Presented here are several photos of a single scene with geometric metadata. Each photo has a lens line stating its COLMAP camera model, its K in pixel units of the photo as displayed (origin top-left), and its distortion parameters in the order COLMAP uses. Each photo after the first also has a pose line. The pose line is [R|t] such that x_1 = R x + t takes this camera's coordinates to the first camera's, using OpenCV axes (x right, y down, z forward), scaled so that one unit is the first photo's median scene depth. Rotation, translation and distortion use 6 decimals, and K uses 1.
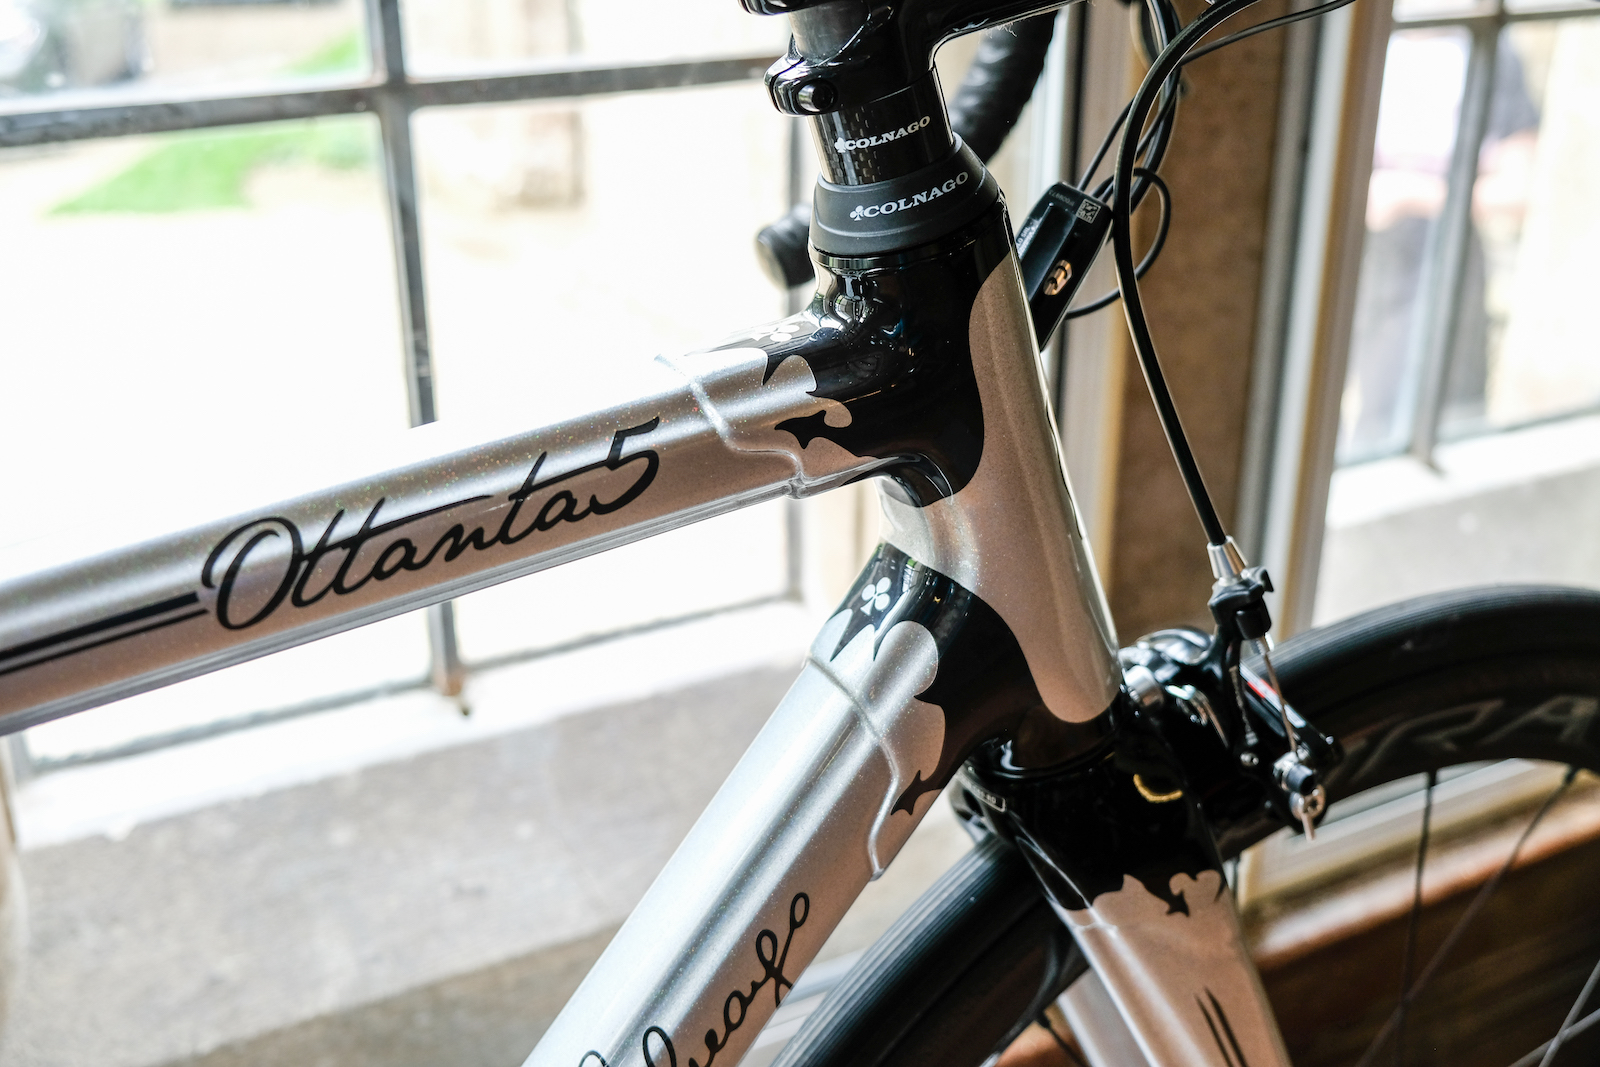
lens RADIAL K [[1668.4, 0, 800.0], [0, 1668.4, 533.5], [0, 0, 1]] dist [-0.004297, -0.001561]
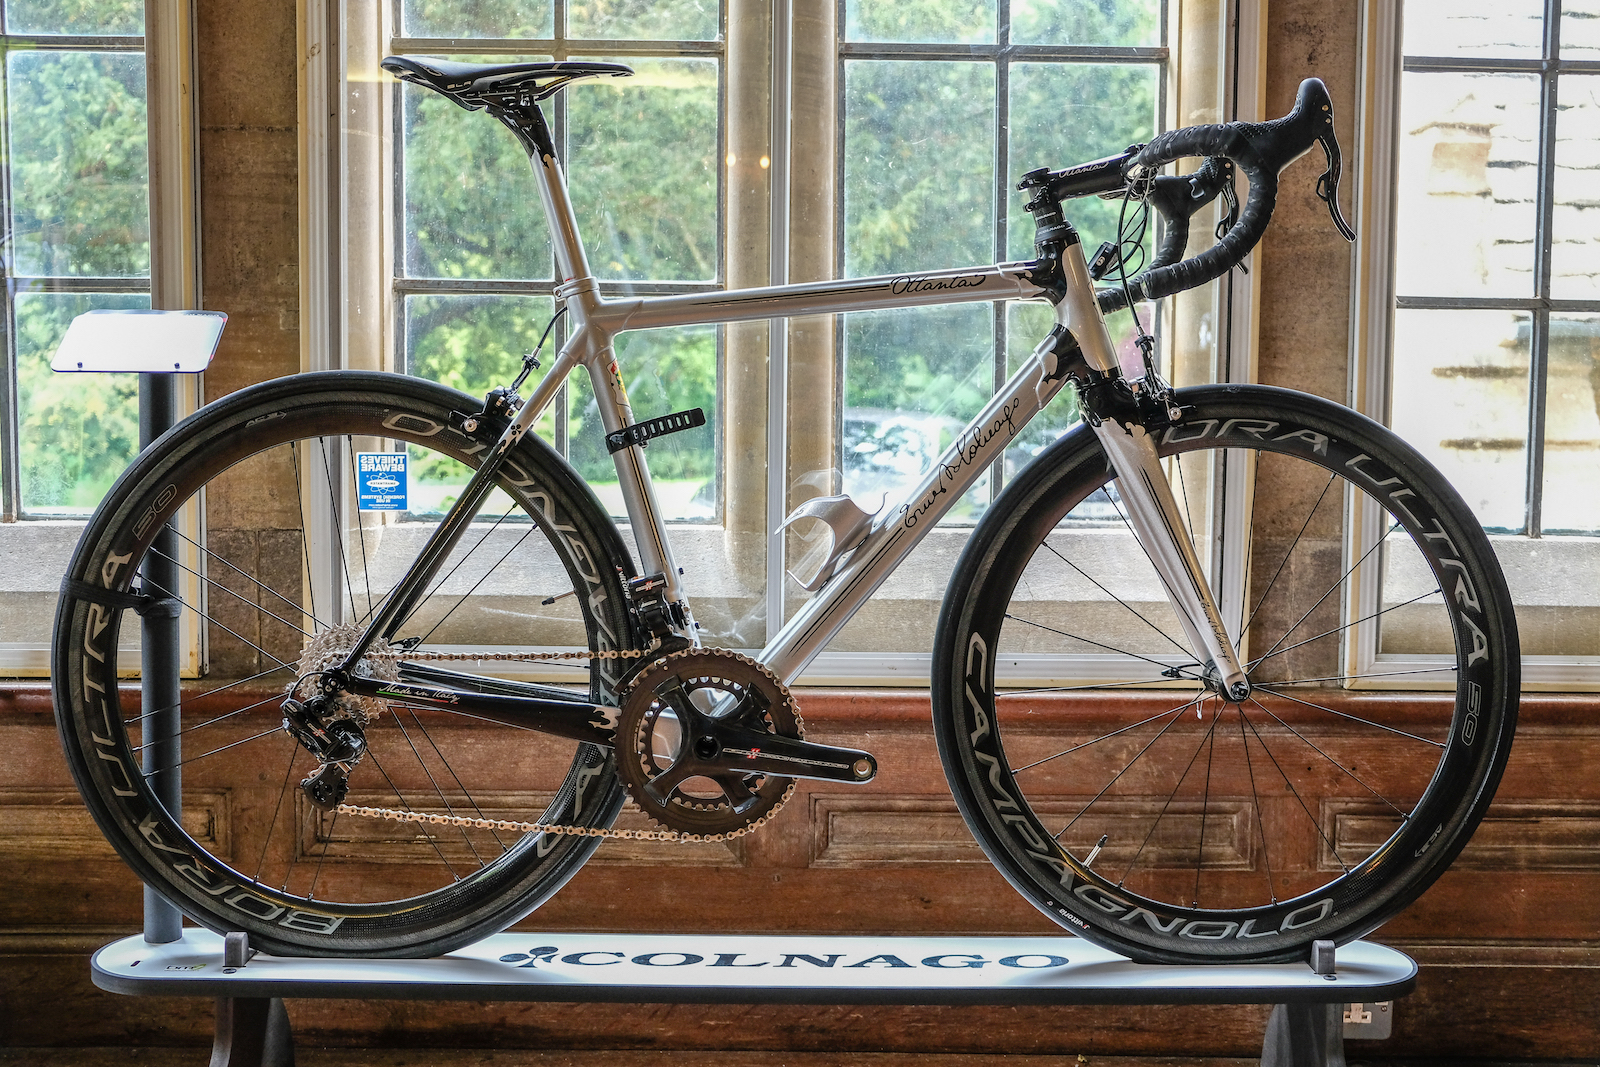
lens RADIAL K [[1668.4, 0, 800.0], [0, 1668.4, 533.5], [0, 0, 1]] dist [-0.004297, -0.001561]
pose [[0.886918, 0.051771, -0.459017, 1.424685], [-0.195712, 0.942218, -0.271886, 1.747144], [0.418418, 0.330976, 0.845802, -2.563927]]
